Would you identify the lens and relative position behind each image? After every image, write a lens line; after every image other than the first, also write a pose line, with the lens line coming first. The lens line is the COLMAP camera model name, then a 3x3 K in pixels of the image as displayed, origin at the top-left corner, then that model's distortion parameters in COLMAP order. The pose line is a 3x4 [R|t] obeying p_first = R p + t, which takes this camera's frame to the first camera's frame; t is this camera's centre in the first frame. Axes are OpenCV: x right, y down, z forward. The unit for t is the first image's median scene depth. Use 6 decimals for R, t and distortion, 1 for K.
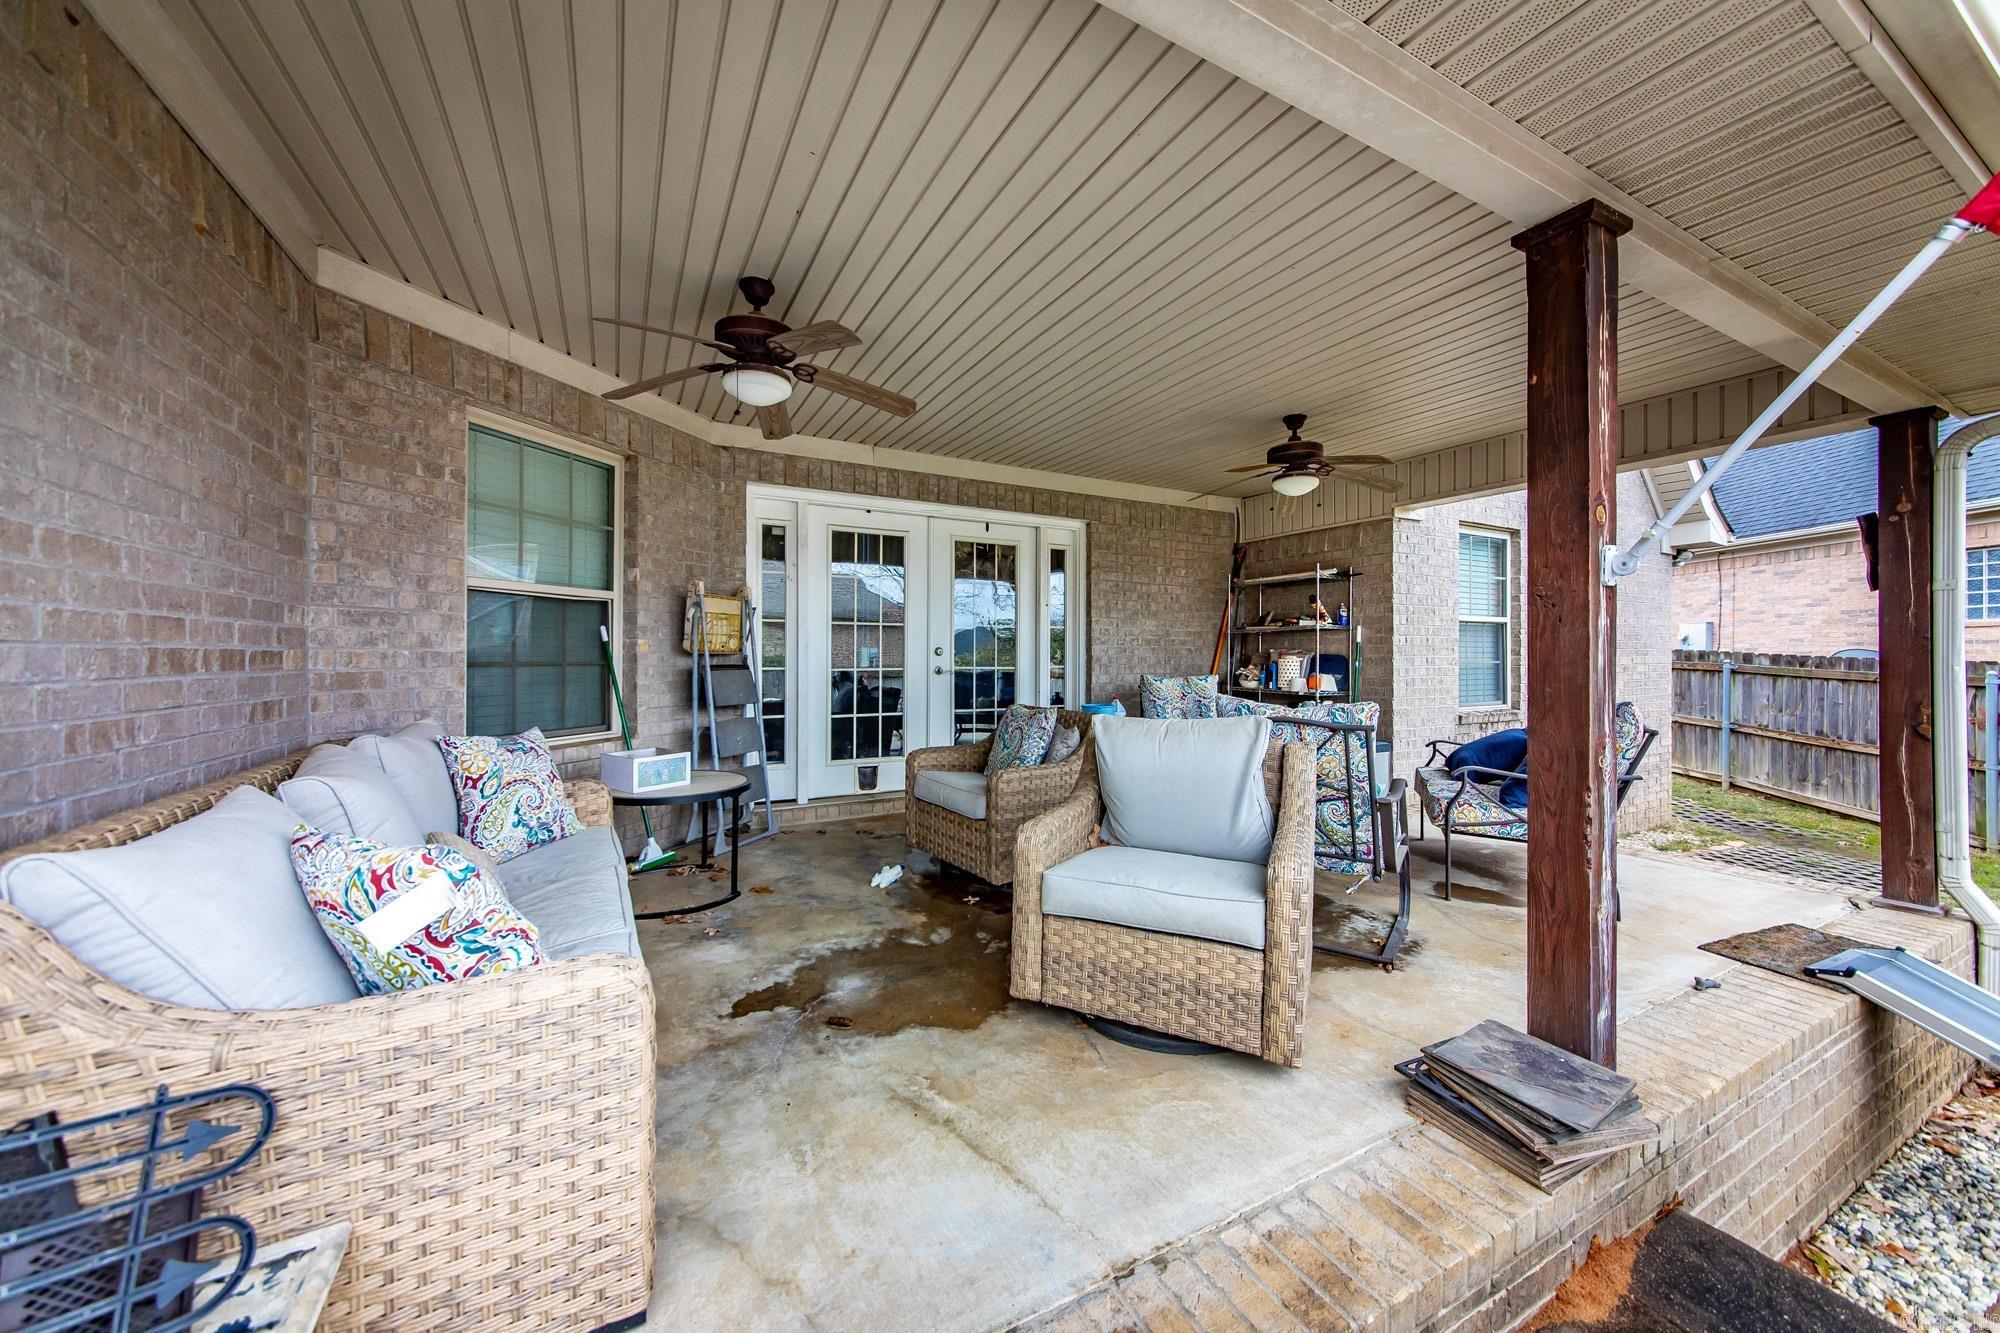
lens RADIAL K [[721.1, 0, 993.7], [0, 721.1, 659.5], [0, 0, 1]] dist [0.000283, -0.000011]
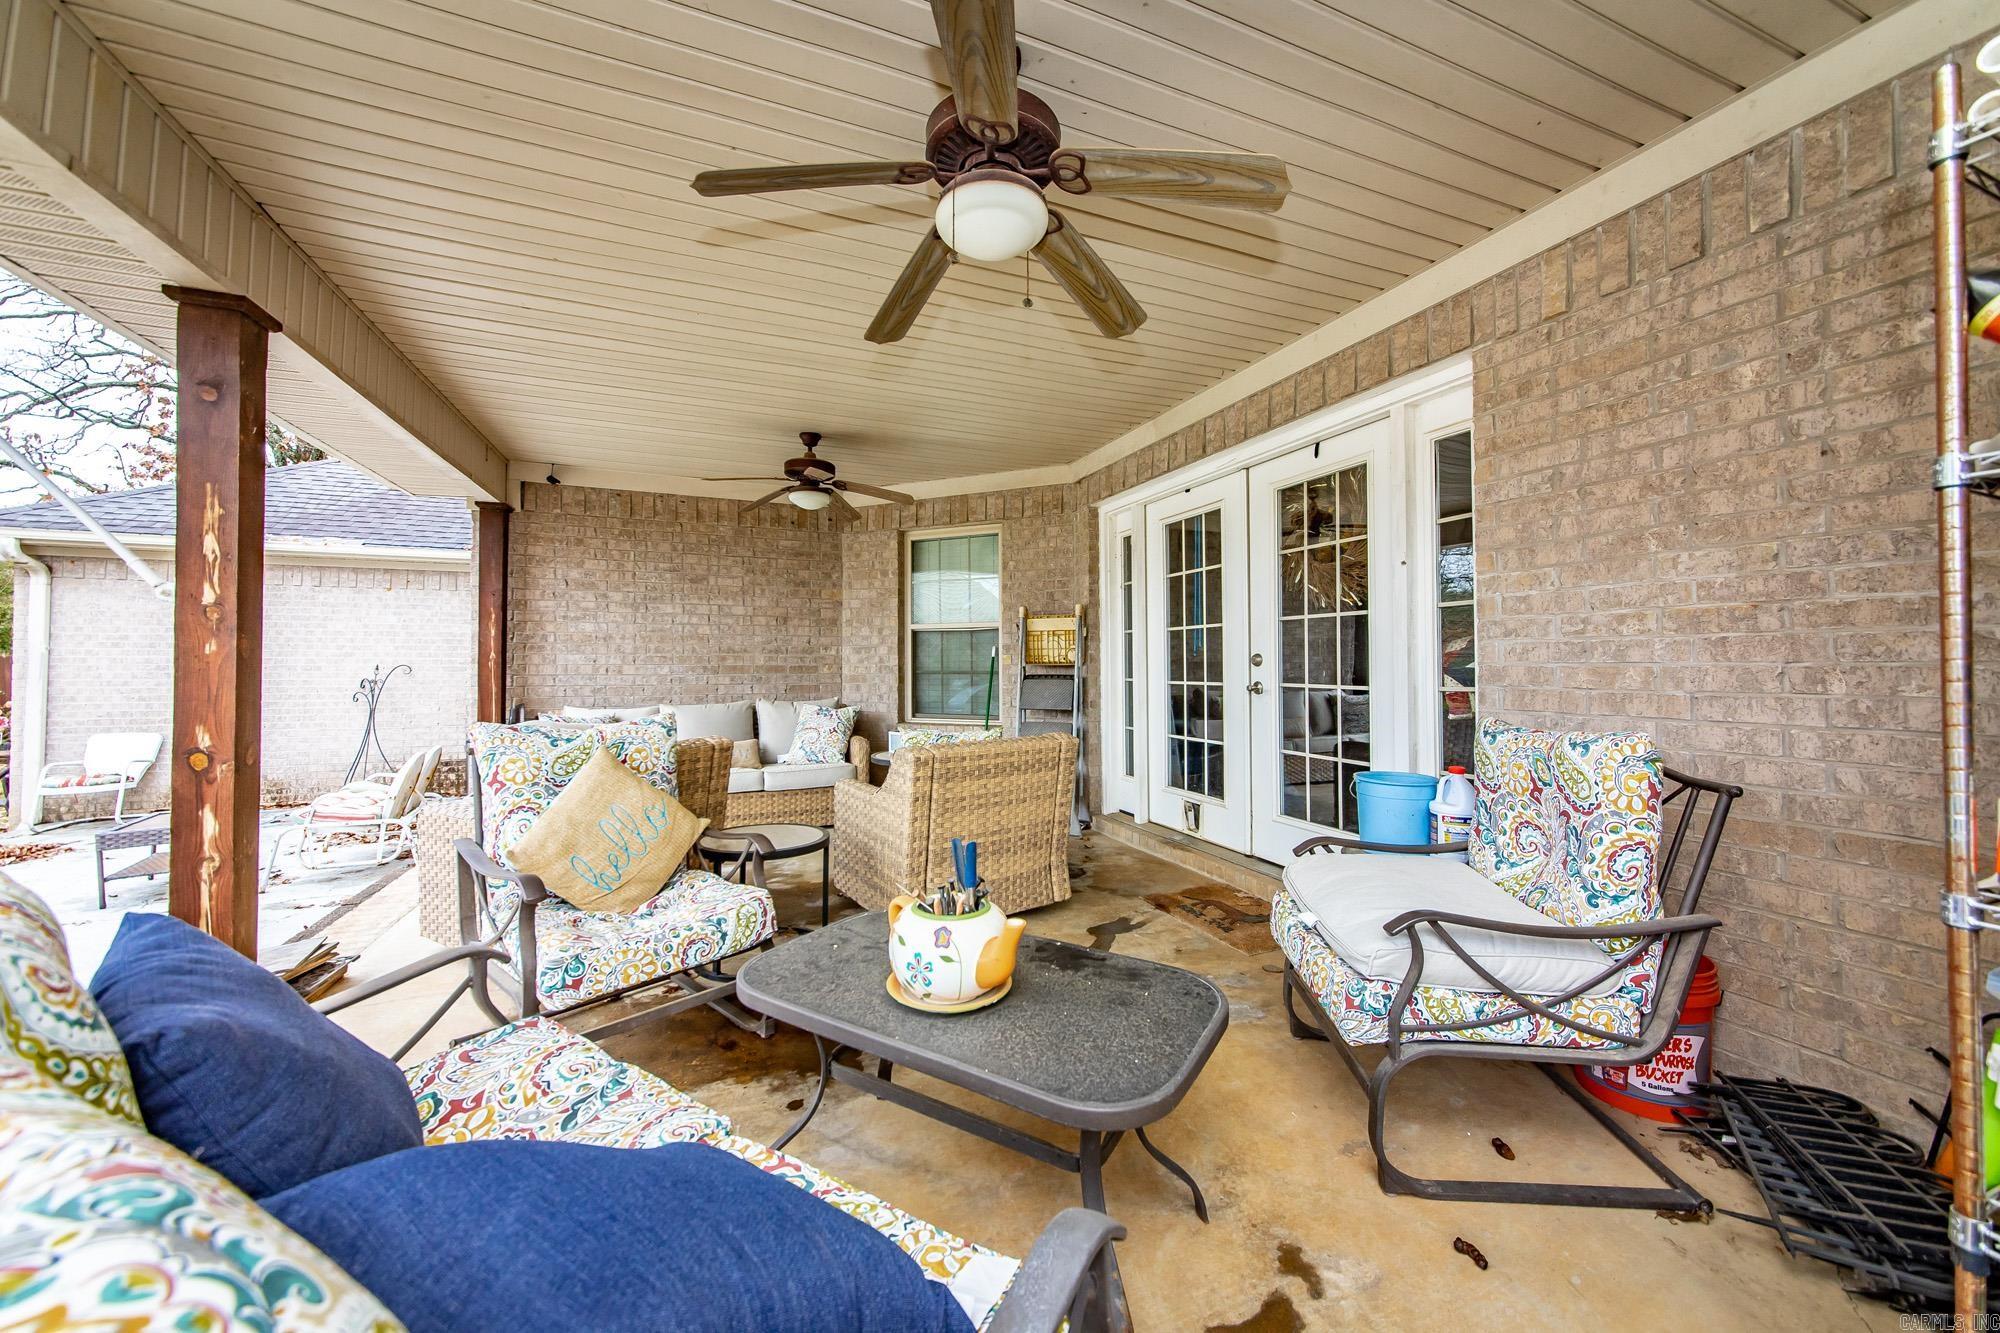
lens RADIAL K [[721.1, 0, 985.0], [0, 721.1, 659.3], [0, 0, 1]] dist [0.000283, -0.000011]
pose [[-0.113880, -0.010020, -0.993444, 0.708996], [-0.001754, 0.999950, -0.009884, -0.005030], [0.993493, 0.000617, -0.113892, 0.920621]]
